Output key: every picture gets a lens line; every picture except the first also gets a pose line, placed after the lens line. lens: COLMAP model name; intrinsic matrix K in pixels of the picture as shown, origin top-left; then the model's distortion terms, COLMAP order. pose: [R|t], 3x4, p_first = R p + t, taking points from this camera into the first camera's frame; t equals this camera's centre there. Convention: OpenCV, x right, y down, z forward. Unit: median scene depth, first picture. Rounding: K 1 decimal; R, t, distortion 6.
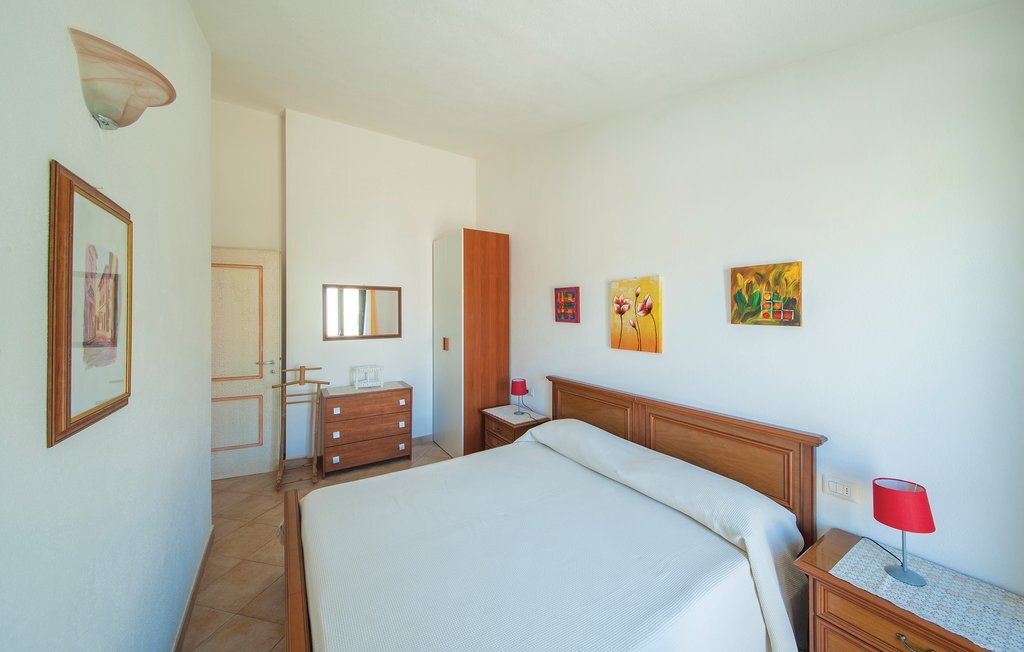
lens RADIAL K [[357.5, 0, 512.8], [0, 357.5, 315.7], [0, 0, 1]] dist [-0.013465, -0.001175]
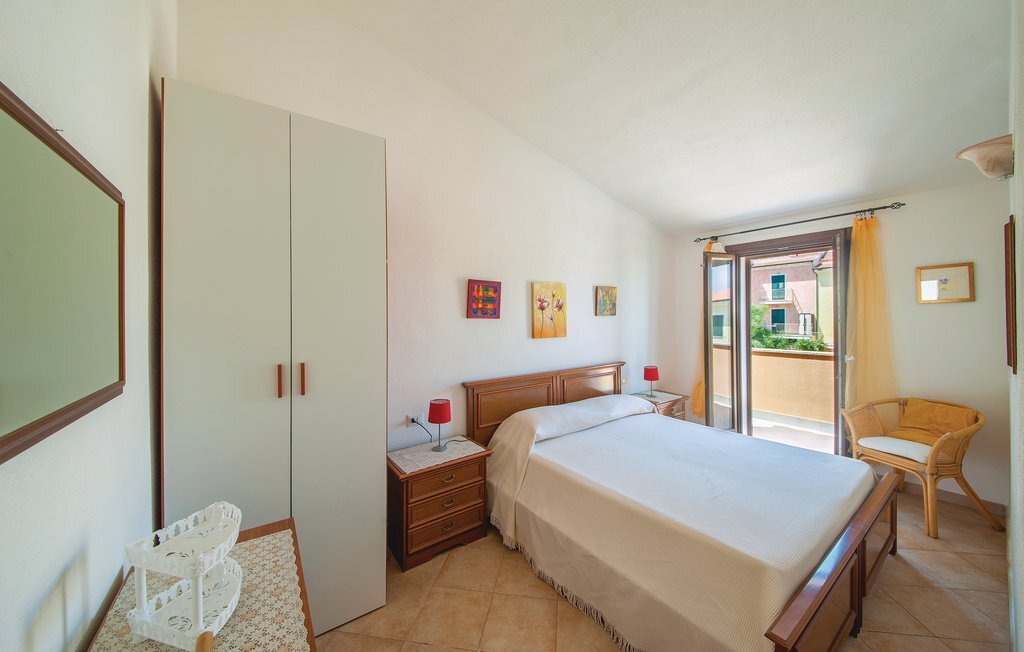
lens RADIAL K [[357.5, 0, 512.3], [0, 357.5, 316.8], [0, 0, 1]] dist [-0.013465, -0.001175]
pose [[-0.053640, -0.008966, 0.998520, -0.933285], [0.004998, 0.999945, 0.009247, 0.007882], [-0.998548, 0.005486, -0.053592, 1.172928]]
